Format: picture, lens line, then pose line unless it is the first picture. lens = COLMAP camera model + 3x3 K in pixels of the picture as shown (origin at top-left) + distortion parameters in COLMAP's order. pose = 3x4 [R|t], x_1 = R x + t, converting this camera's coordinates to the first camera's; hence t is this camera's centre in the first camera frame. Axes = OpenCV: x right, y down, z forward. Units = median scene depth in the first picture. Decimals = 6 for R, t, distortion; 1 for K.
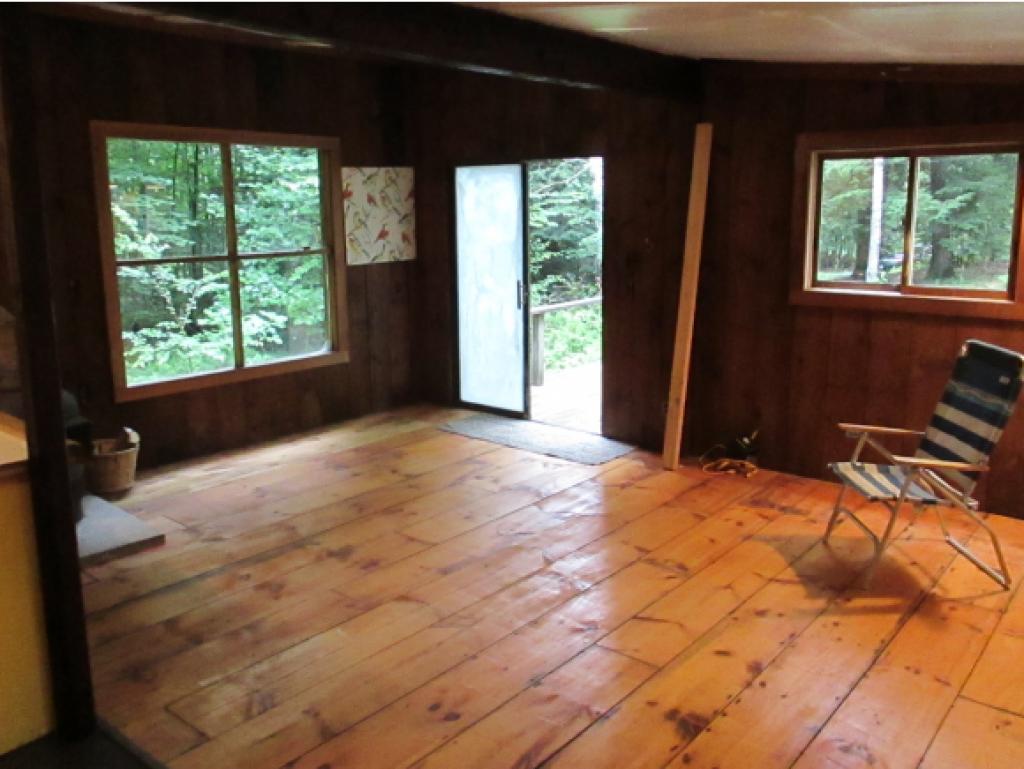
lens RADIAL K [[848.1, 0, 515.7], [0, 848.1, 380.6], [0, 0, 1]] dist [-0.018189, -0.008530]
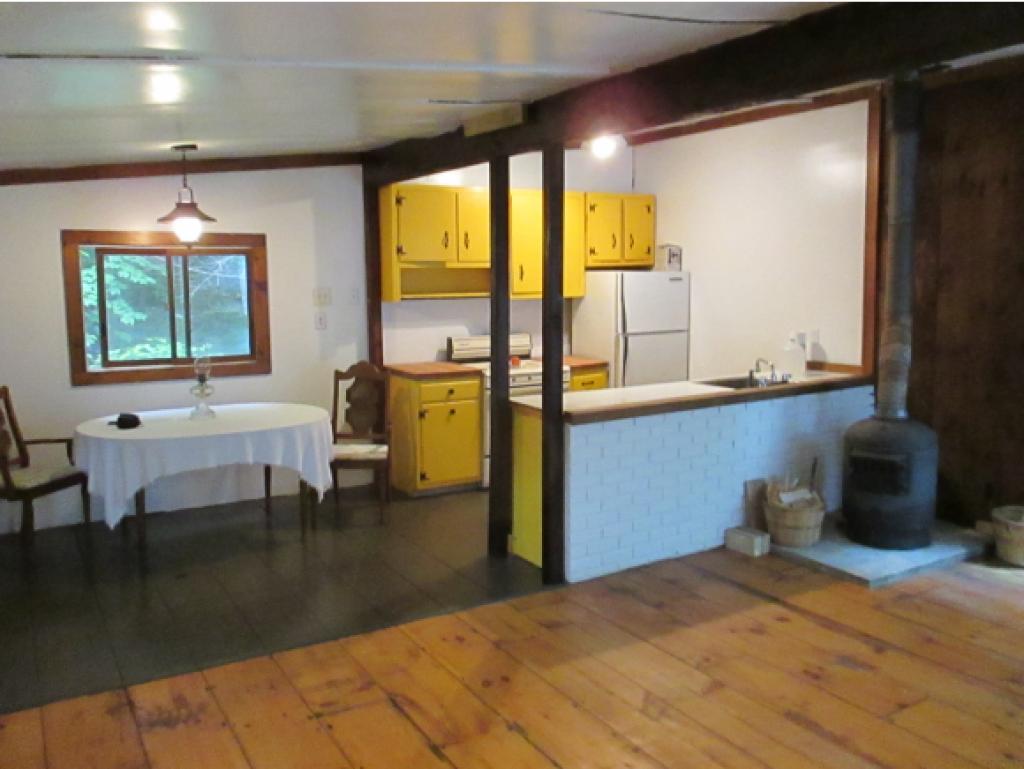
lens RADIAL K [[848.1, 0, 511.7], [0, 848.1, 379.0], [0, 0, 1]] dist [-0.018189, -0.008530]
pose [[-0.323965, 0.123401, -0.937987, 0.806375], [-0.173165, 0.966973, 0.187022, -0.210843], [0.930086, 0.223015, -0.291897, 1.036209]]
